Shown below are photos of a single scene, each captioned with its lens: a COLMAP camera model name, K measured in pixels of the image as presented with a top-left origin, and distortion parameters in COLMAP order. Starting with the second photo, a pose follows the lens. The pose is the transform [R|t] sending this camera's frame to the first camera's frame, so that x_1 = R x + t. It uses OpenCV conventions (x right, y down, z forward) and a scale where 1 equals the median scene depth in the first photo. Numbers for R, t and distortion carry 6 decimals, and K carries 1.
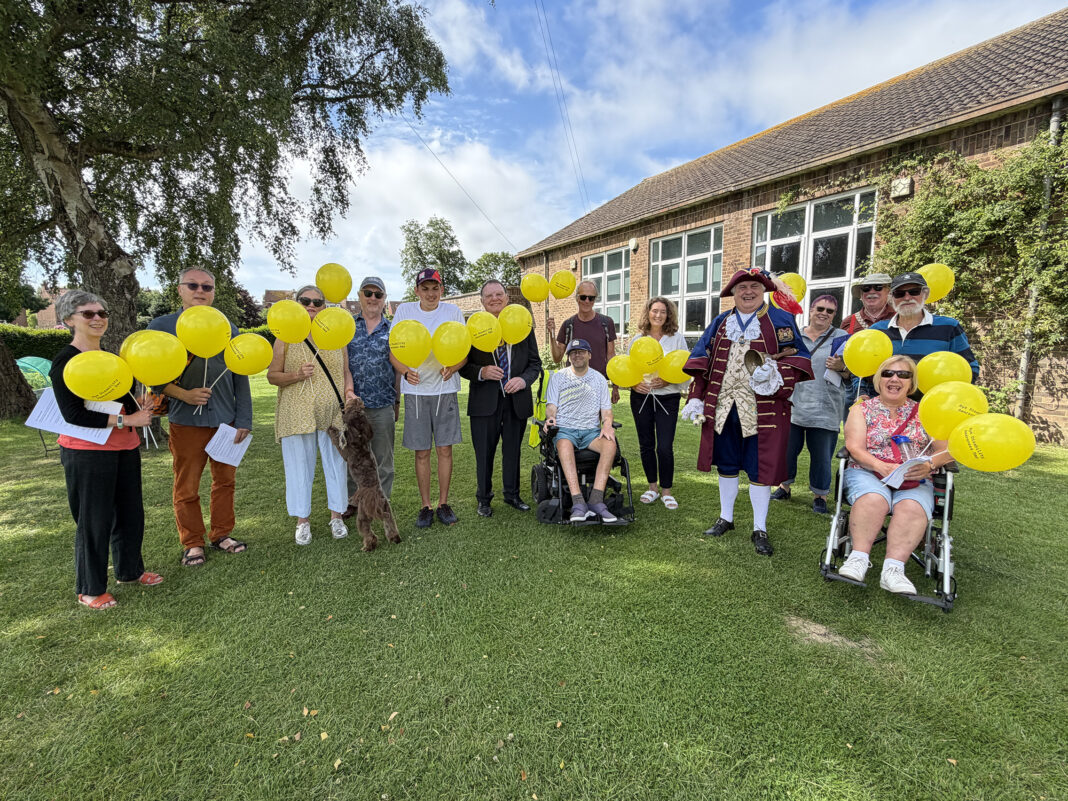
lens RADIAL K [[504.4, 0, 534.0], [0, 504.4, 400.5], [0, 0, 1]] dist [-0.017035, 0.013287]
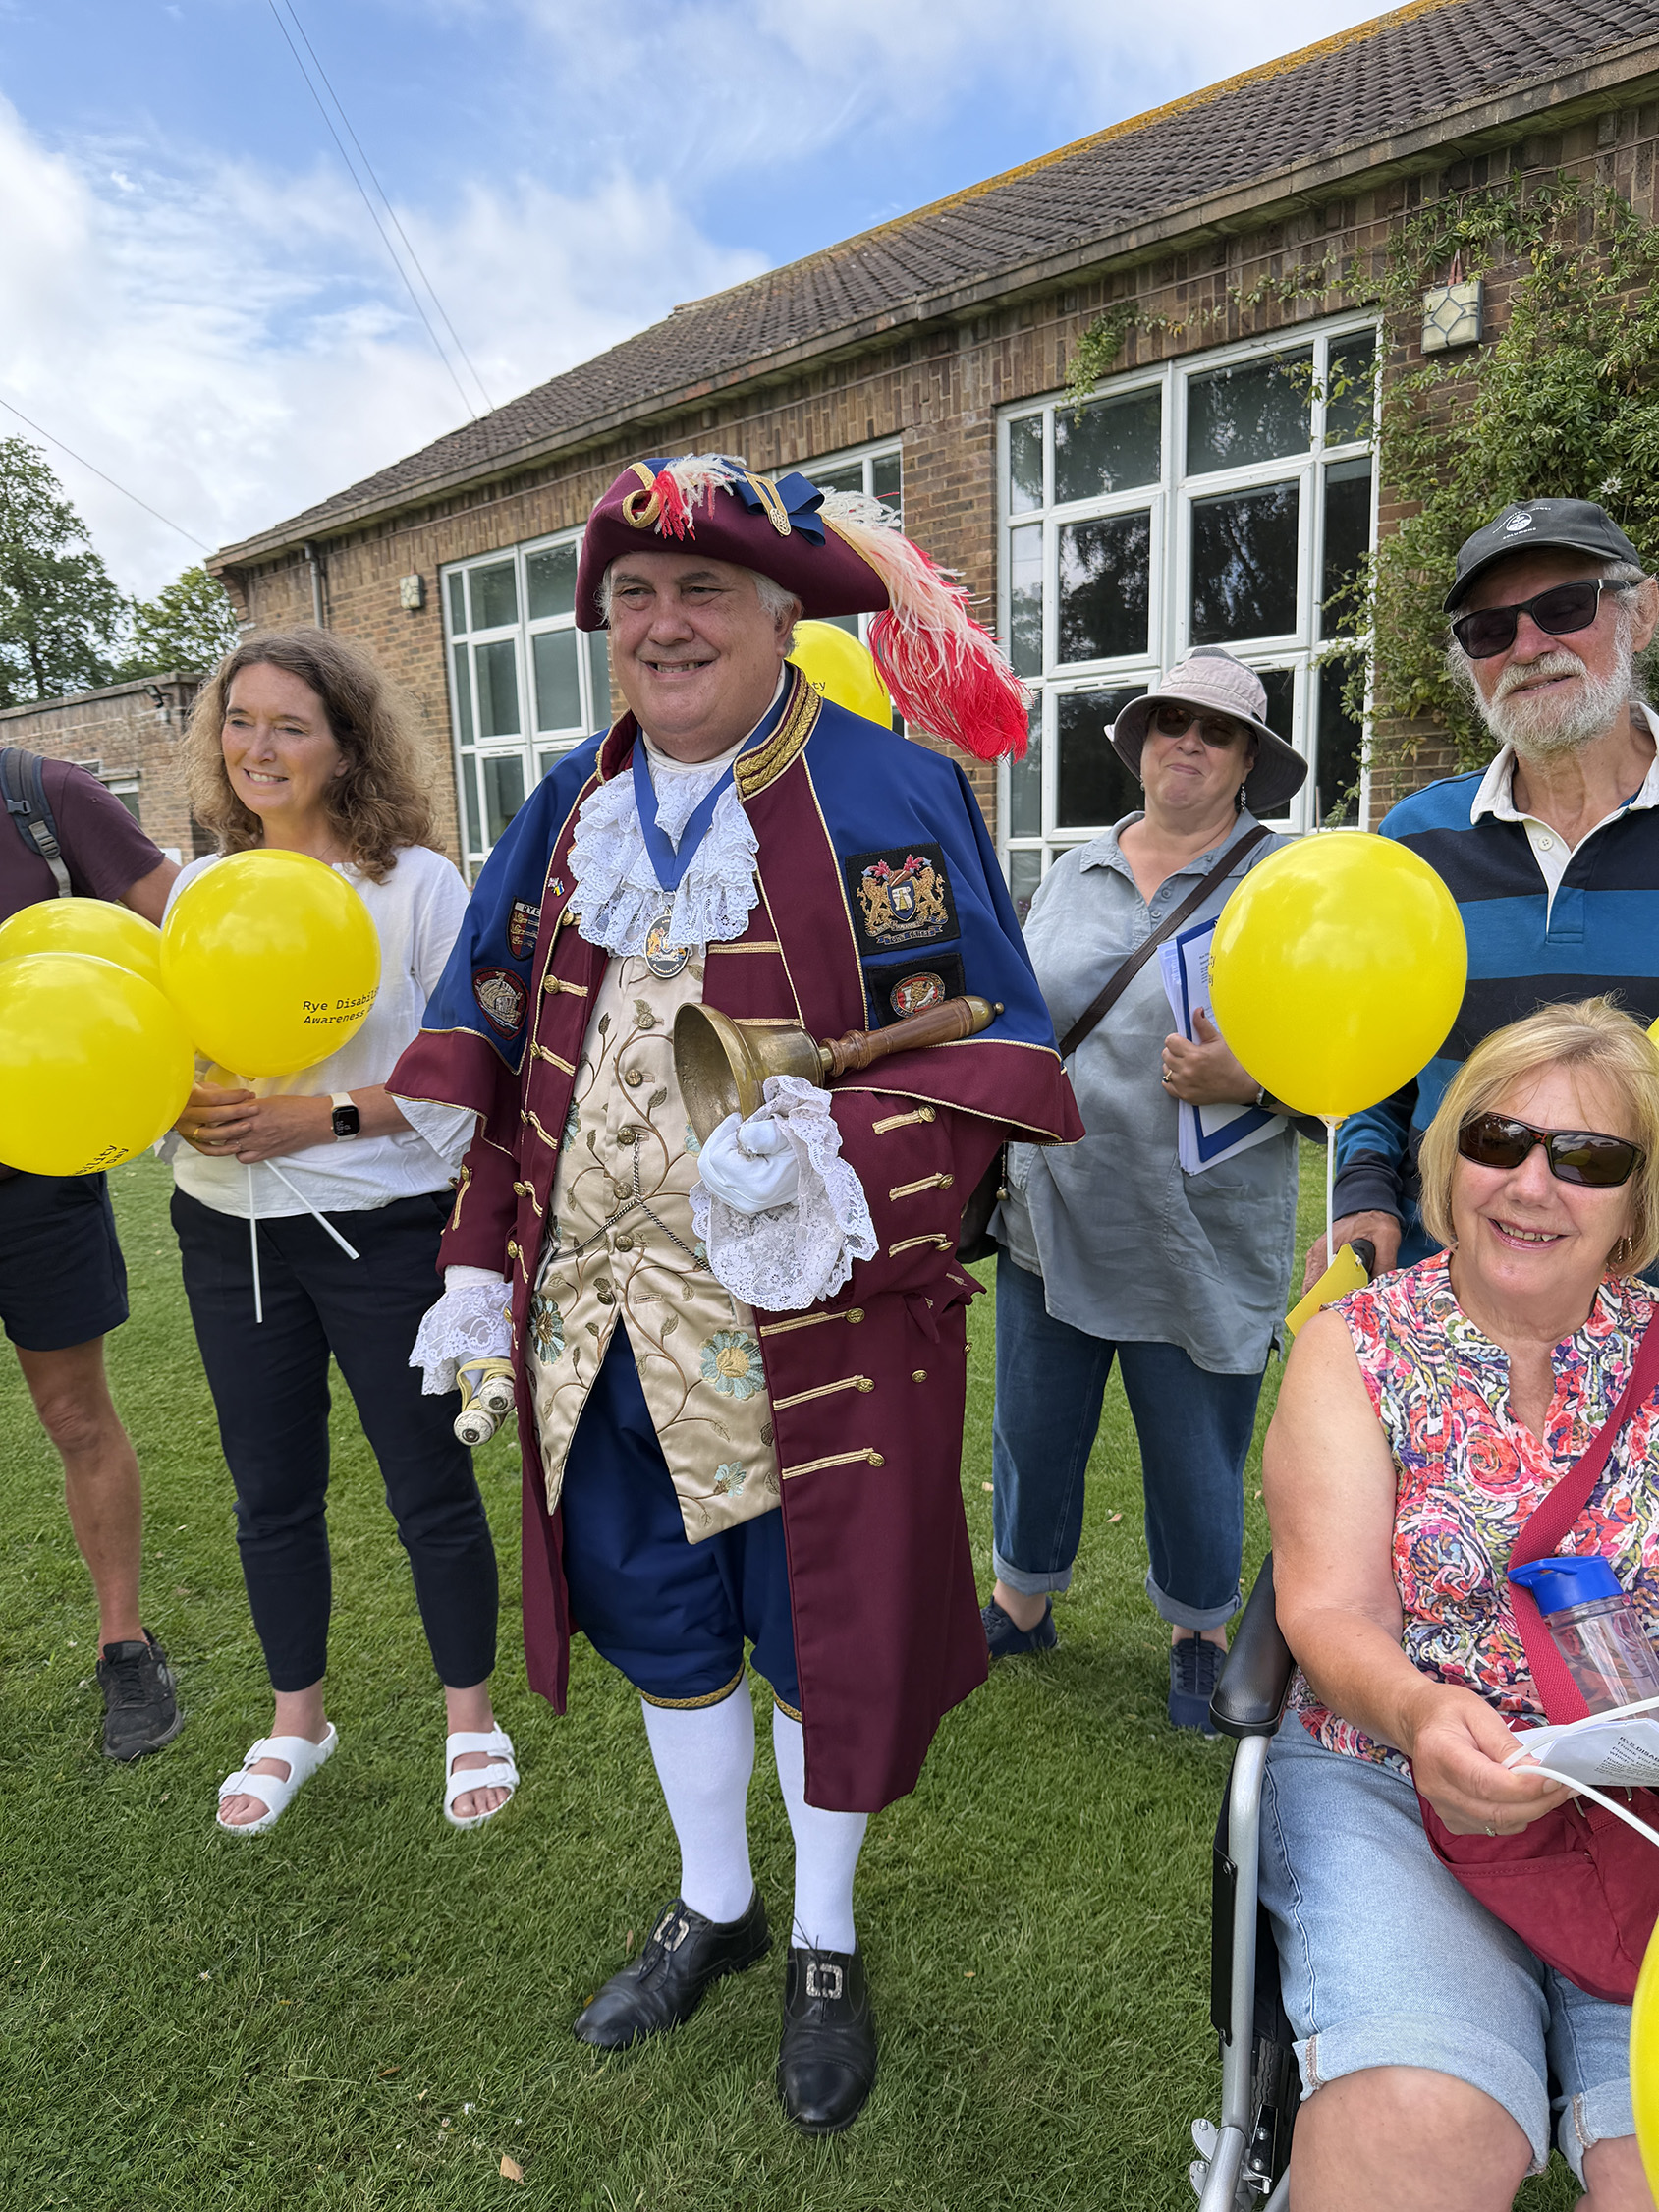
lens RADIAL K [[1556.0, 0, 829.5], [0, 1556.0, 1106.0], [0, 0, 1]] dist [-0.001759, -0.002325]
pose [[0.967908, -0.065519, 0.242615, 0.137136], [0.055512, 0.997310, 0.047864, -0.035006], [-0.245098, -0.032860, 0.968941, 0.204992]]
